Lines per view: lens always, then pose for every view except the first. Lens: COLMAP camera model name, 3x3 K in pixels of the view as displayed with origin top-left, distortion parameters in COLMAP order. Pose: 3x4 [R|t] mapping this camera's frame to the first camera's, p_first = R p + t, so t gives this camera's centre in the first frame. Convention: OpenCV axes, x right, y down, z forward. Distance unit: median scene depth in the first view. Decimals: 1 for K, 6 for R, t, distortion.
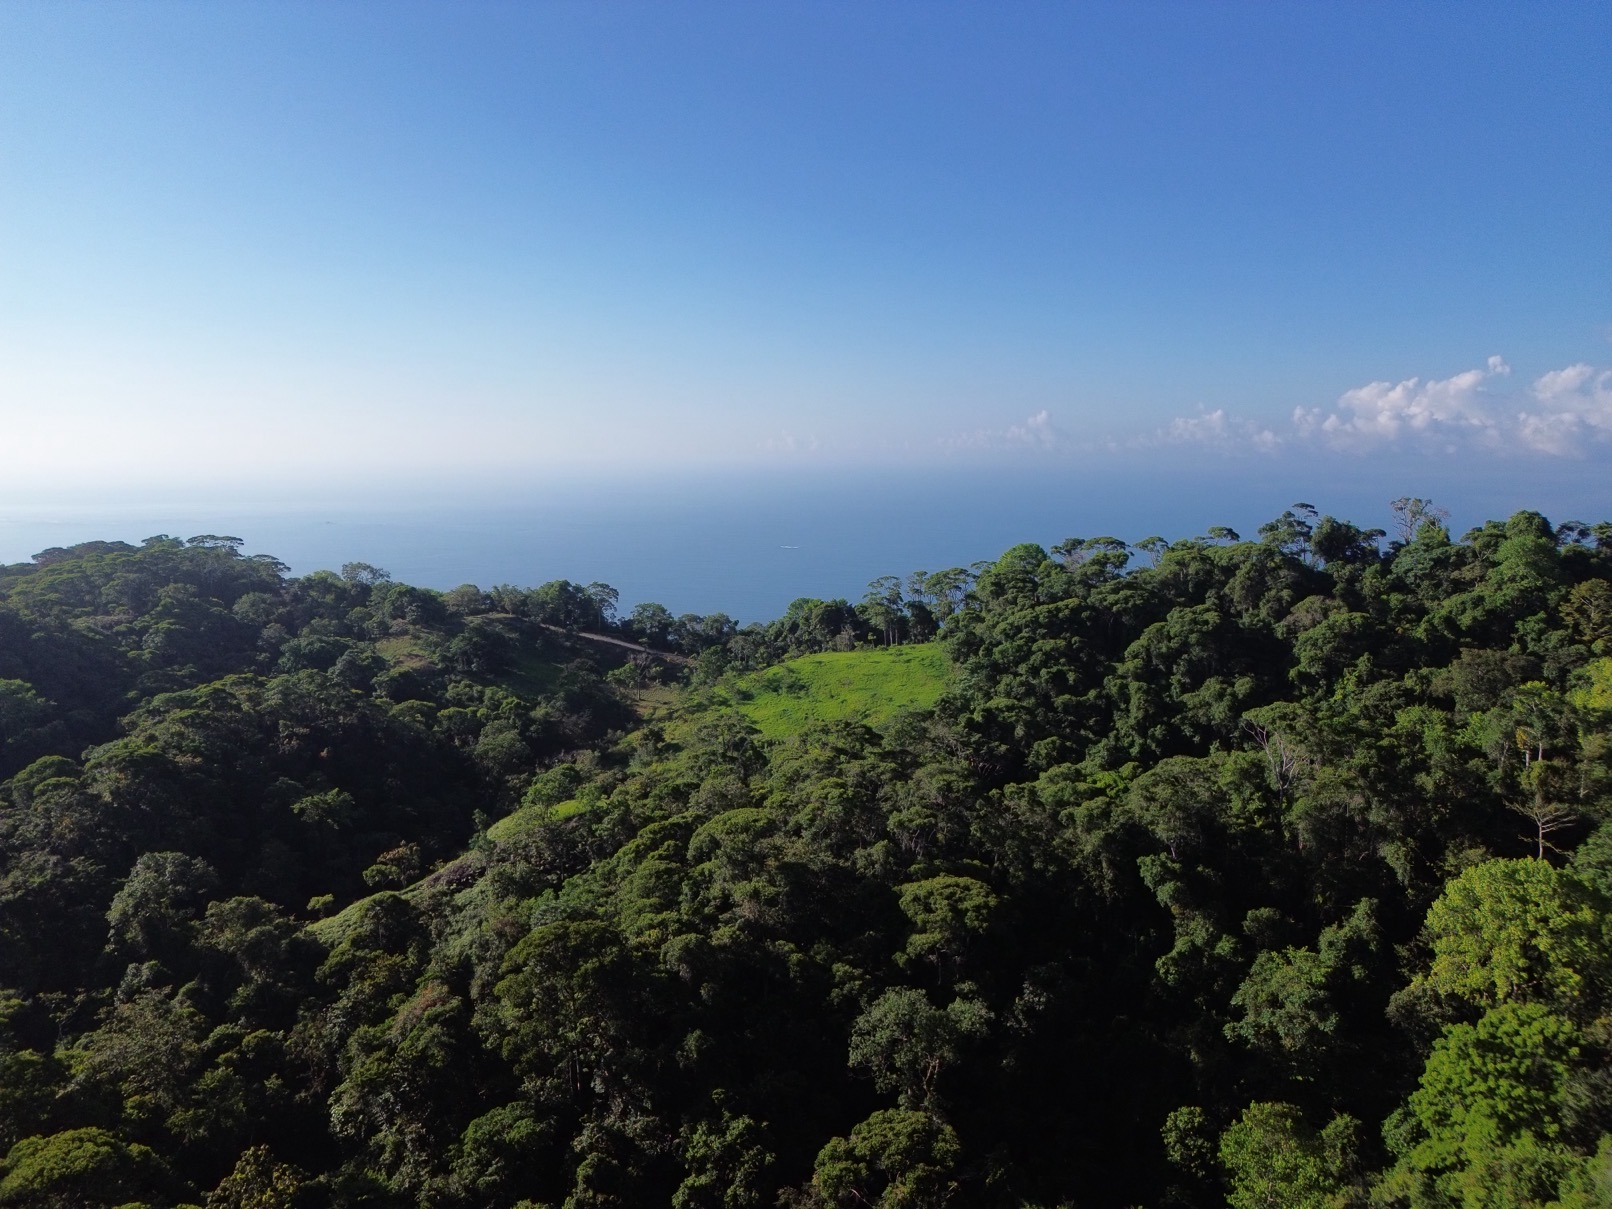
lens RADIAL K [[1120.2, 0, 806.0], [0, 1120.2, 604.5], [0, 0, 1]] dist [0.078027, -0.107967]
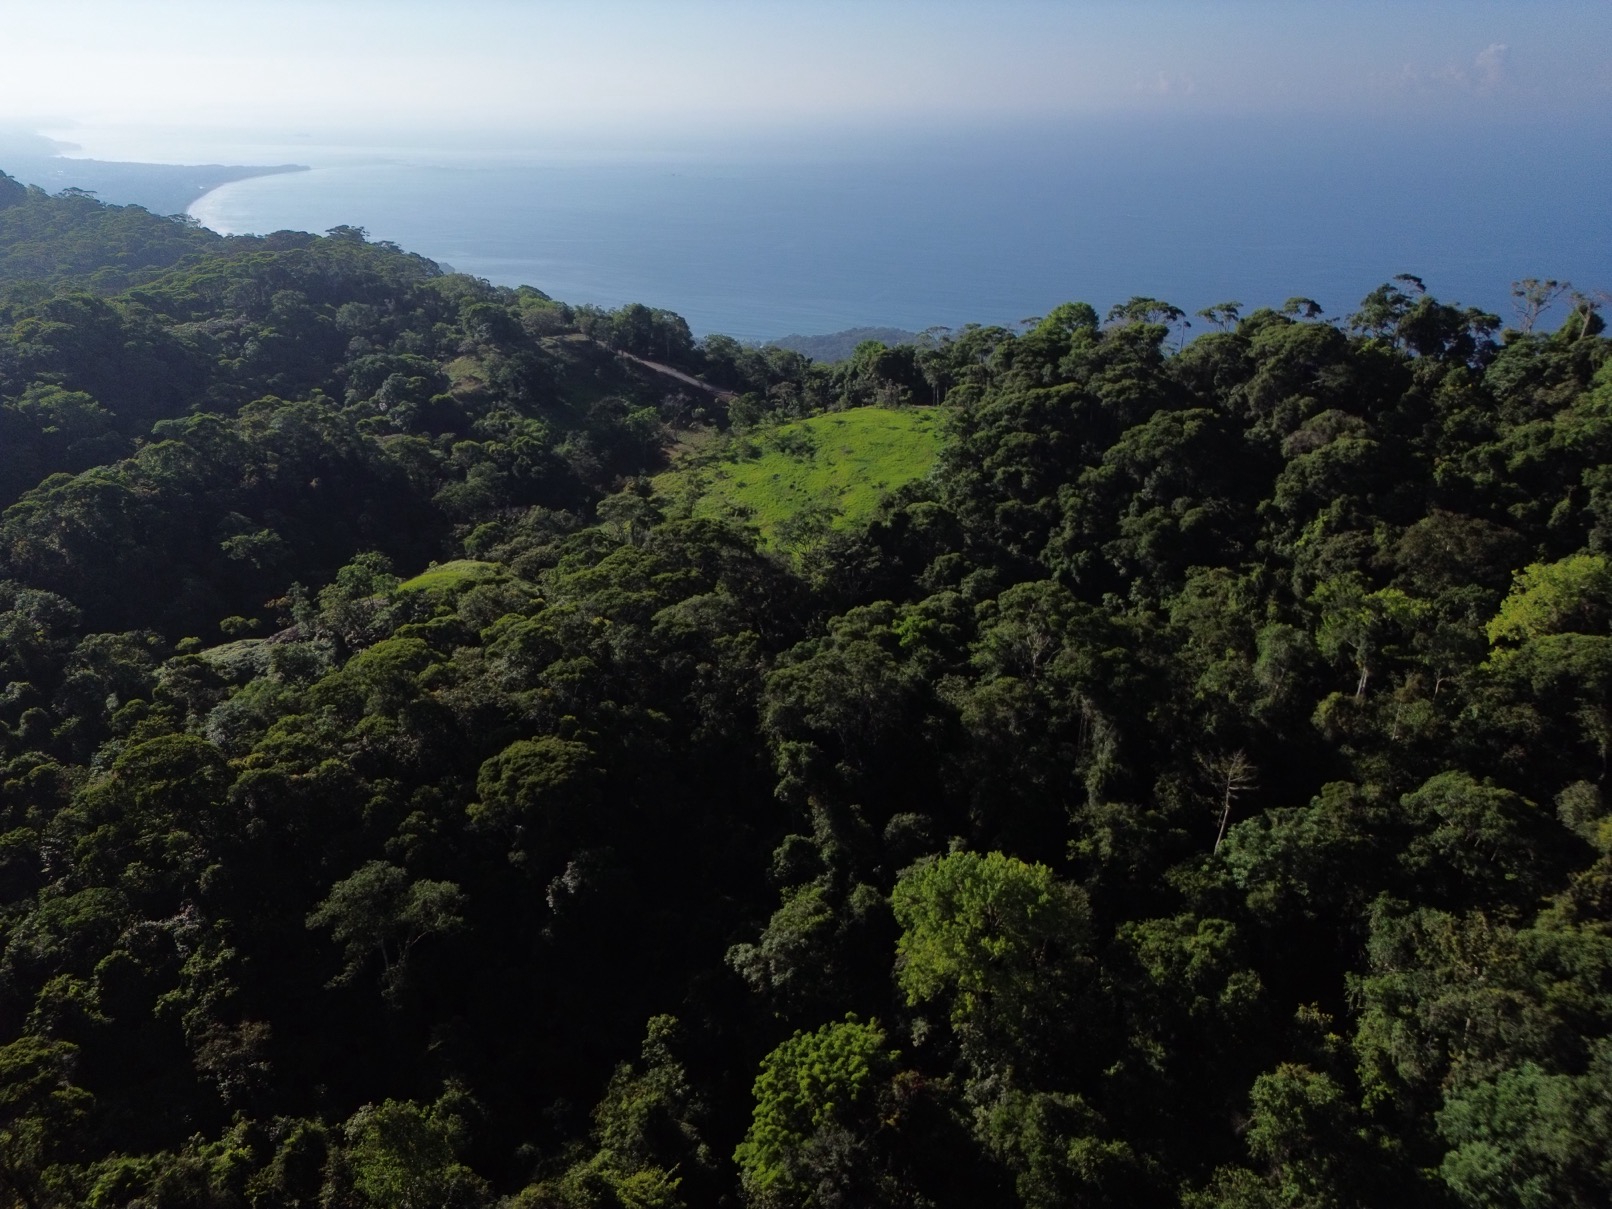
lens RADIAL K [[1120.2, 0, 806.0], [0, 1120.2, 604.5], [0, 0, 1]] dist [0.078027, -0.107967]
pose [[0.957479, 0.125350, -0.259849, 0.295982], [-0.047635, 0.957006, 0.286131, -0.083028], [0.284543, -0.261586, 0.922284, 0.098832]]
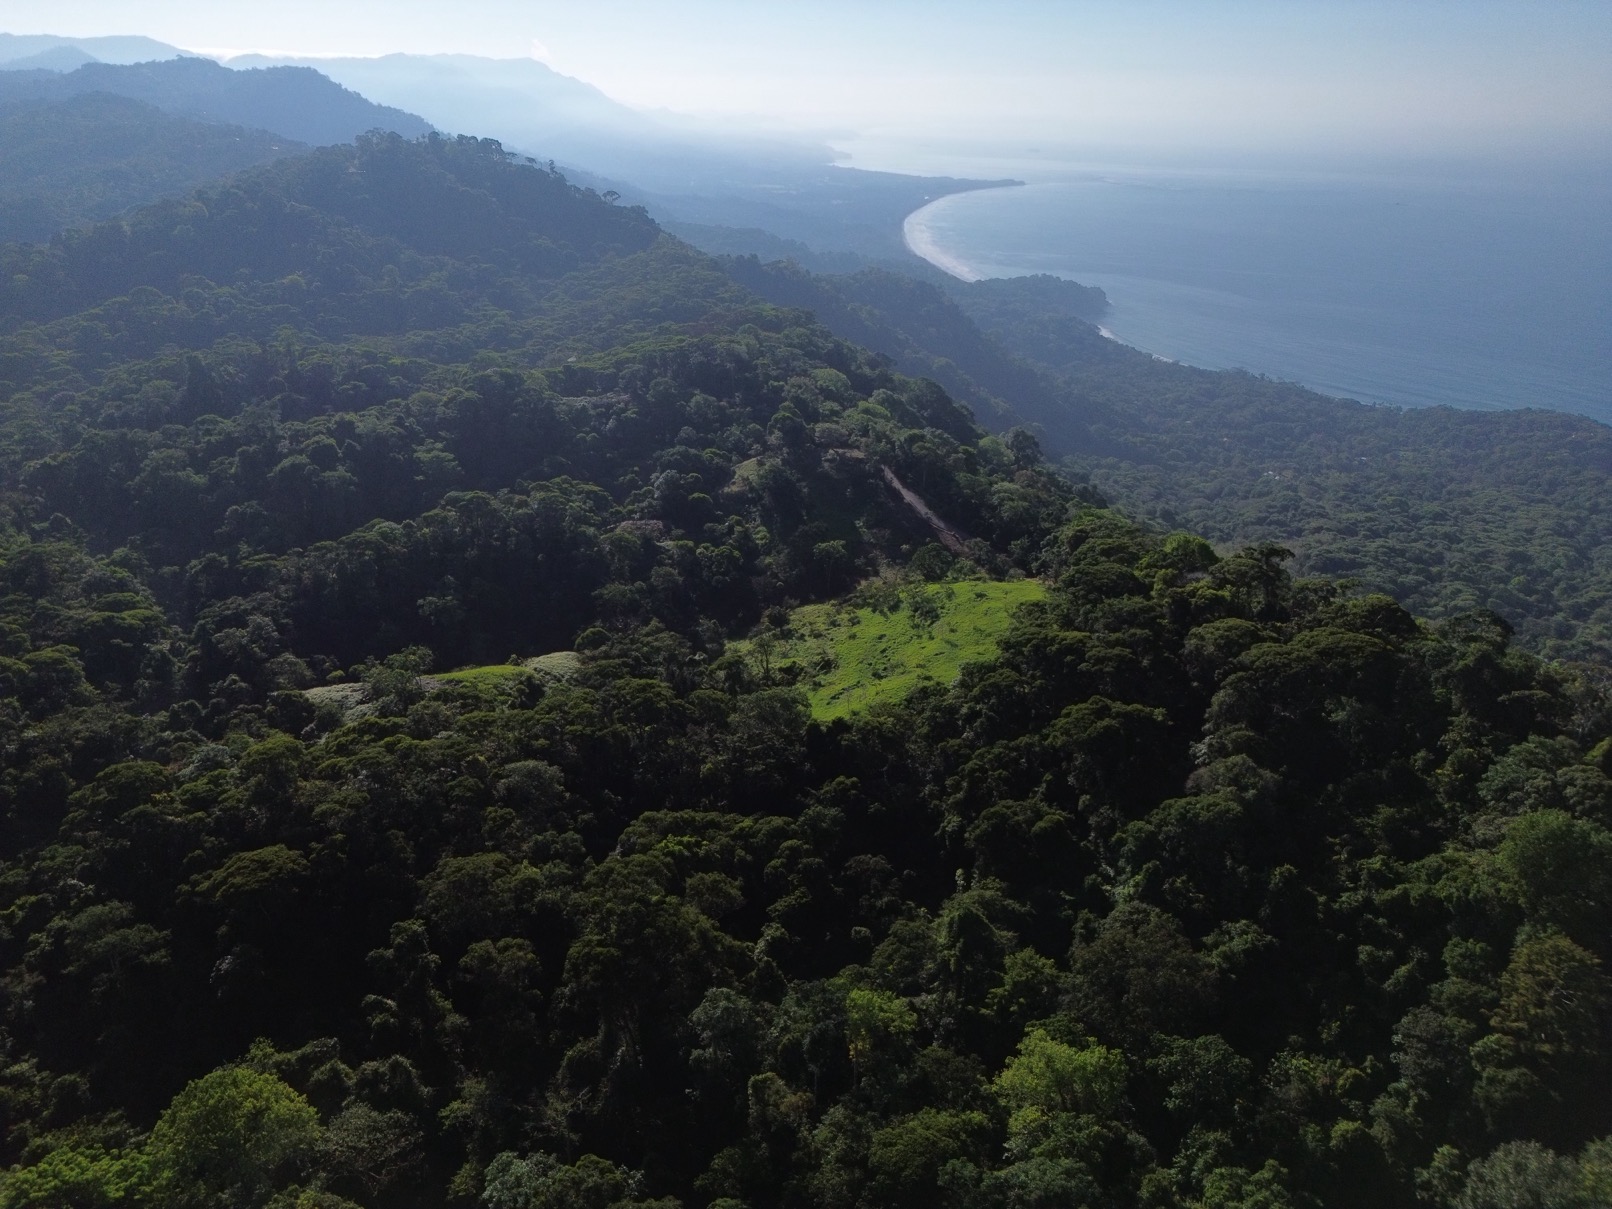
lens RADIAL K [[1120.2, 0, 806.0], [0, 1120.2, 604.5], [0, 0, 1]] dist [0.078027, -0.107967]
pose [[0.643967, 0.321083, -0.694415, 0.683404], [-0.122379, 0.939213, 0.320785, -0.267767], [0.755202, -0.121593, 0.644116, 0.335472]]
